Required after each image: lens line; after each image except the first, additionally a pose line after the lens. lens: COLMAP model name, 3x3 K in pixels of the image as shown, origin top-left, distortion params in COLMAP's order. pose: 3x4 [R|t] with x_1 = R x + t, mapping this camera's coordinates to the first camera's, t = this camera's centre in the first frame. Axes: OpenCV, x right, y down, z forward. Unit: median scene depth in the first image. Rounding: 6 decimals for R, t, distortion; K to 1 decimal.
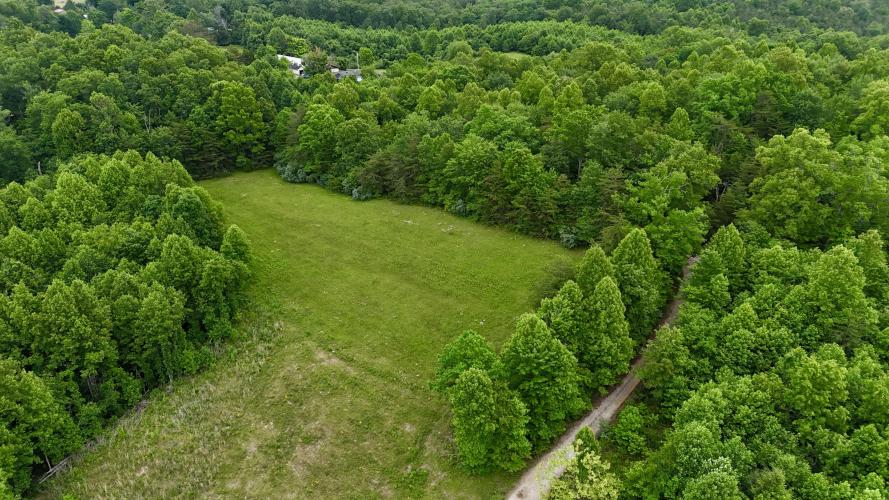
lens RADIAL K [[654.4, 0, 444.5], [0, 654.4, 250.0], [0, 0, 1]] dist [0.087894, -0.080788]
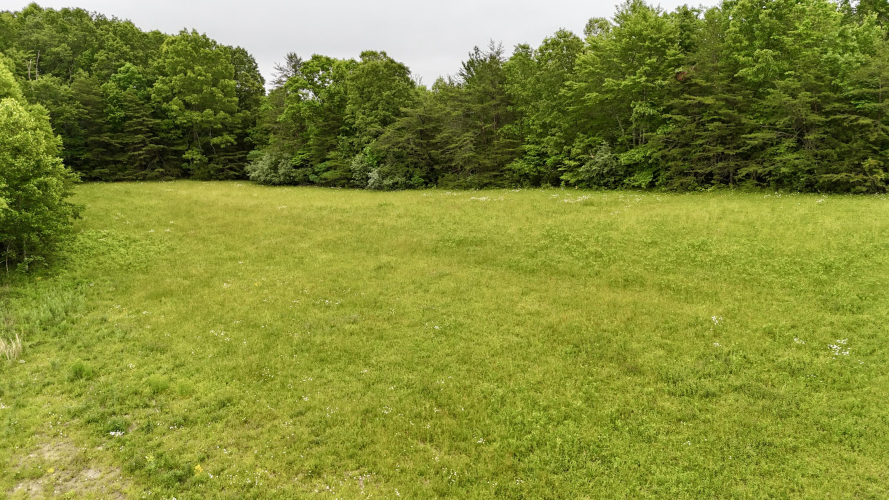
lens RADIAL K [[654.4, 0, 444.5], [0, 654.4, 250.0], [0, 0, 1]] dist [0.087894, -0.080788]
pose [[0.995968, 0.023354, -0.086621, -0.037840], [-0.045948, 0.962064, -0.268926, 0.103490], [0.077054, 0.271821, 0.959258, 0.550015]]
